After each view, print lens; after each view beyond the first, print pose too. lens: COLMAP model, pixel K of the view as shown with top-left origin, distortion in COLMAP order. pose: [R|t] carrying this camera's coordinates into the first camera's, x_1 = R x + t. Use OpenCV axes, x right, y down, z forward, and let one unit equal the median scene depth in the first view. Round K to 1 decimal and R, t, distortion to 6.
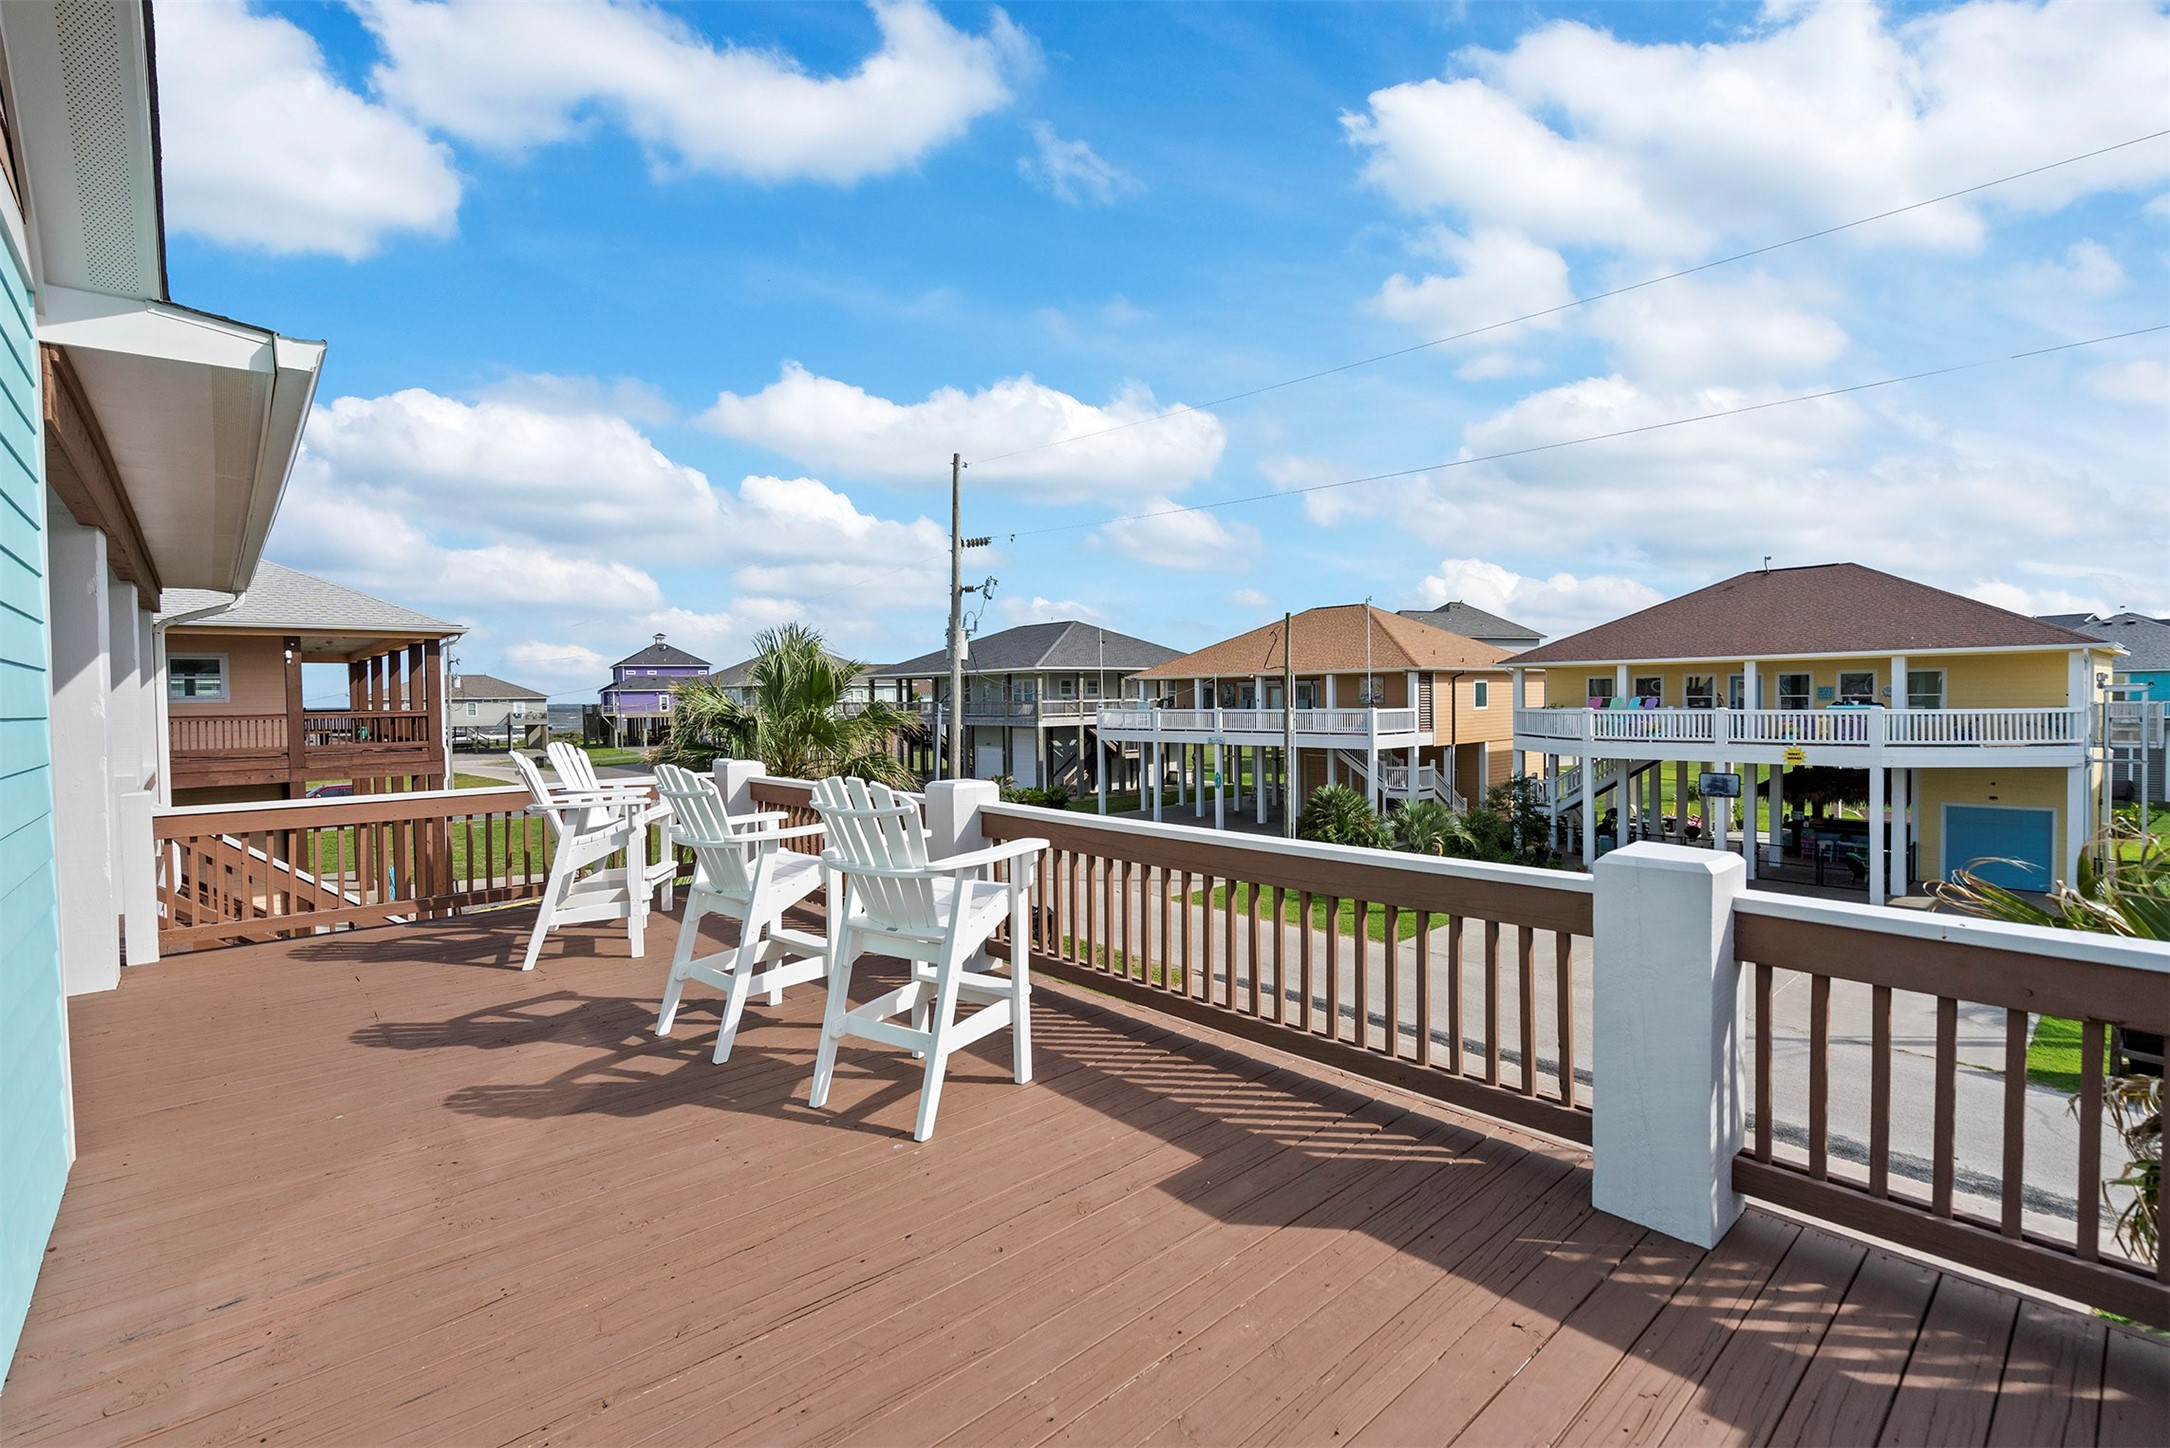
lens RADIAL K [[969.6, 0, 1085.0], [0, 969.6, 724.0], [0, 0, 1]] dist [-0.010298, 0.000157]
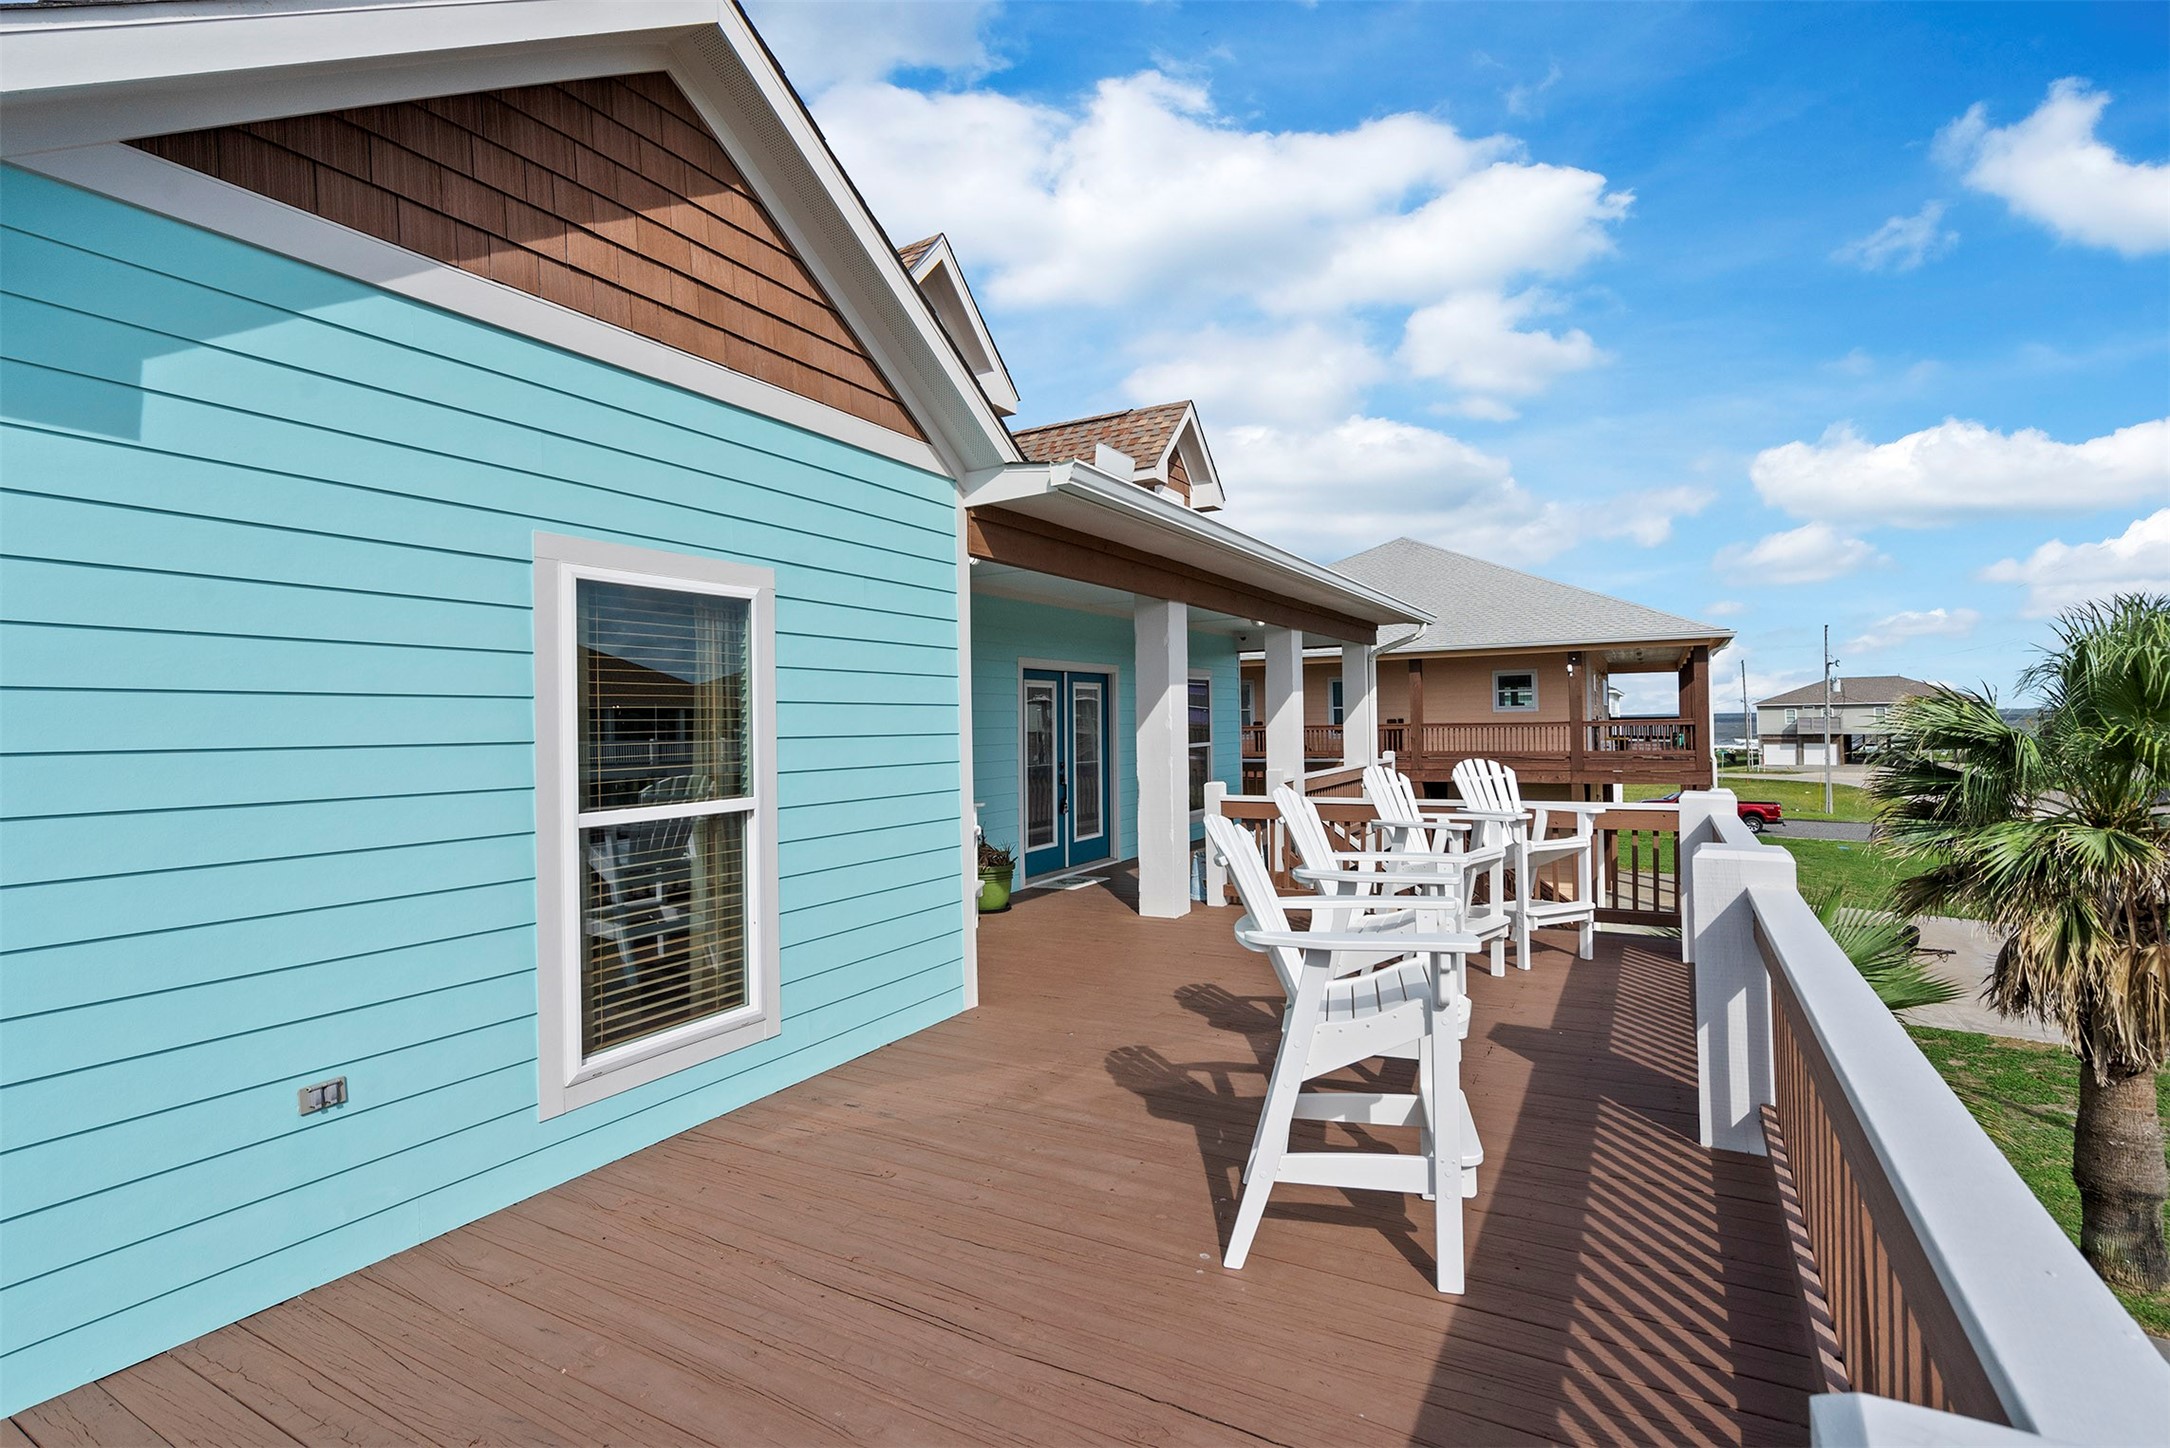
lens RADIAL K [[1004.1, 0, 1085.0], [0, 1004.1, 724.0], [0, 0, 1]] dist [-0.000411, -0.000170]
pose [[0.323393, 0.010892, -0.946202, 0.261874], [-0.016170, 0.999851, 0.005983, -0.016325], [0.946126, 0.013365, 0.323521, 0.261082]]
